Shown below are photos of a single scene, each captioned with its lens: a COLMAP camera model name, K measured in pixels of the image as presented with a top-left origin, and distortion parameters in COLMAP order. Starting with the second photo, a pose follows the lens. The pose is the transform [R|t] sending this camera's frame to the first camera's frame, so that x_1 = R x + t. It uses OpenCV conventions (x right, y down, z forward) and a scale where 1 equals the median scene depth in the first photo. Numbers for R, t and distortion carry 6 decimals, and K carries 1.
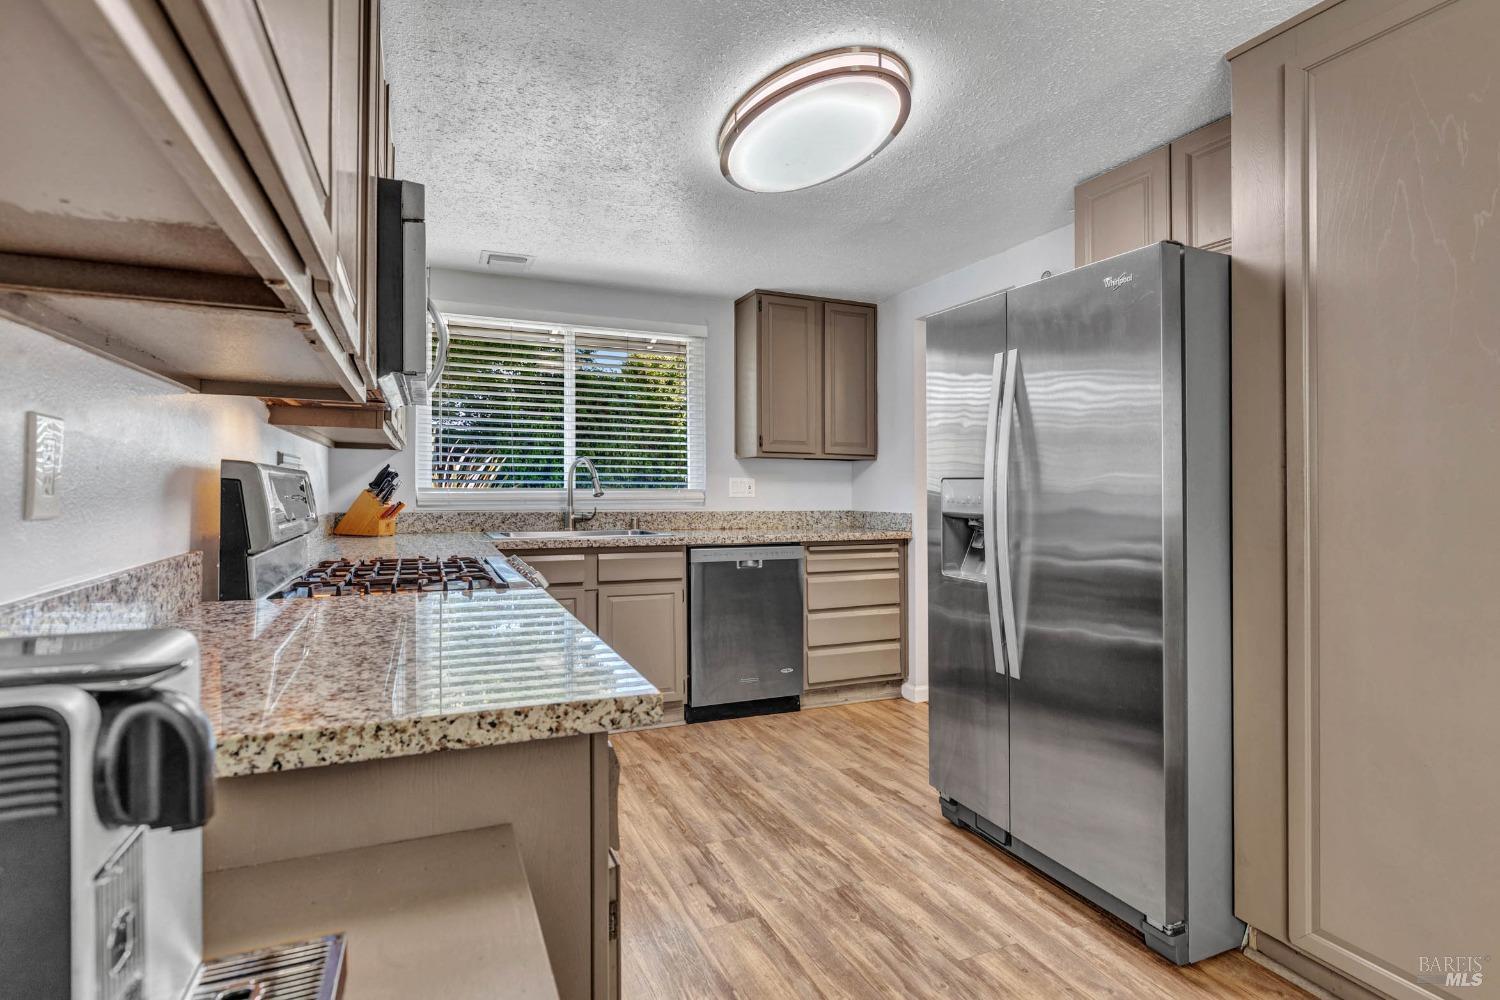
lens RADIAL K [[754.4, 0, 754.4], [0, 754.4, 423.1], [0, 0, 1]] dist [-0.004623, 0.001476]
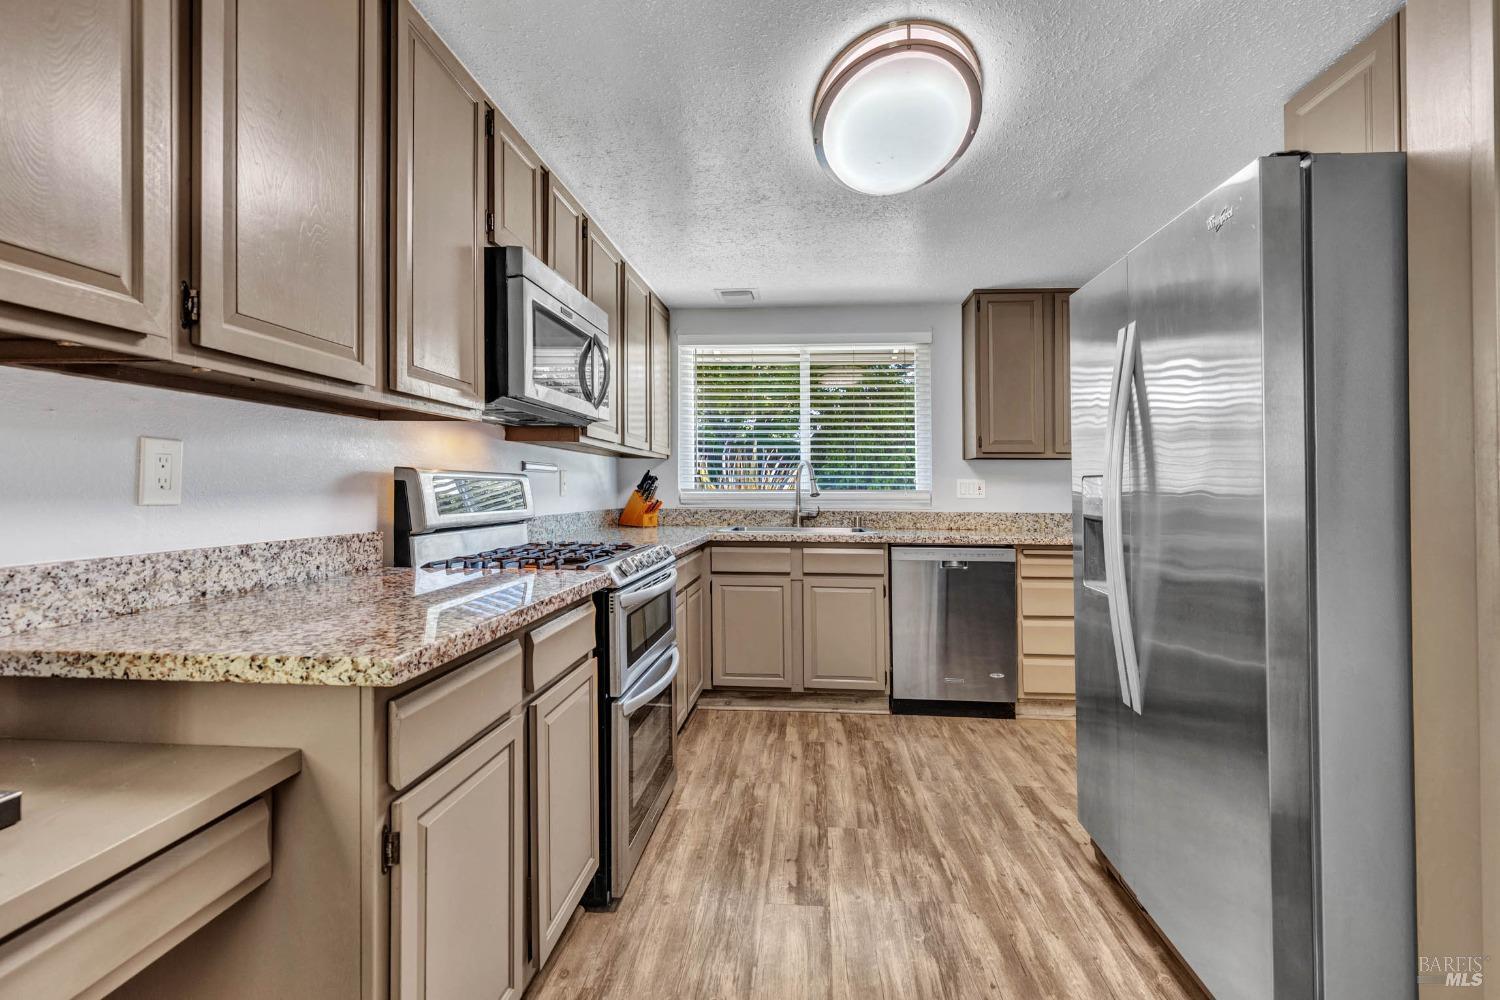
lens RADIAL K [[683.4, 0, 750.8], [0, 683.4, 437.6], [0, 0, 1]] dist [0.003179, 0.000001]
pose [[0.882176, -0.035709, -0.469565, 0.241895], [0.039735, 0.999209, -0.001337, 0.011240], [0.469241, -0.017479, 0.882897, 0.093864]]
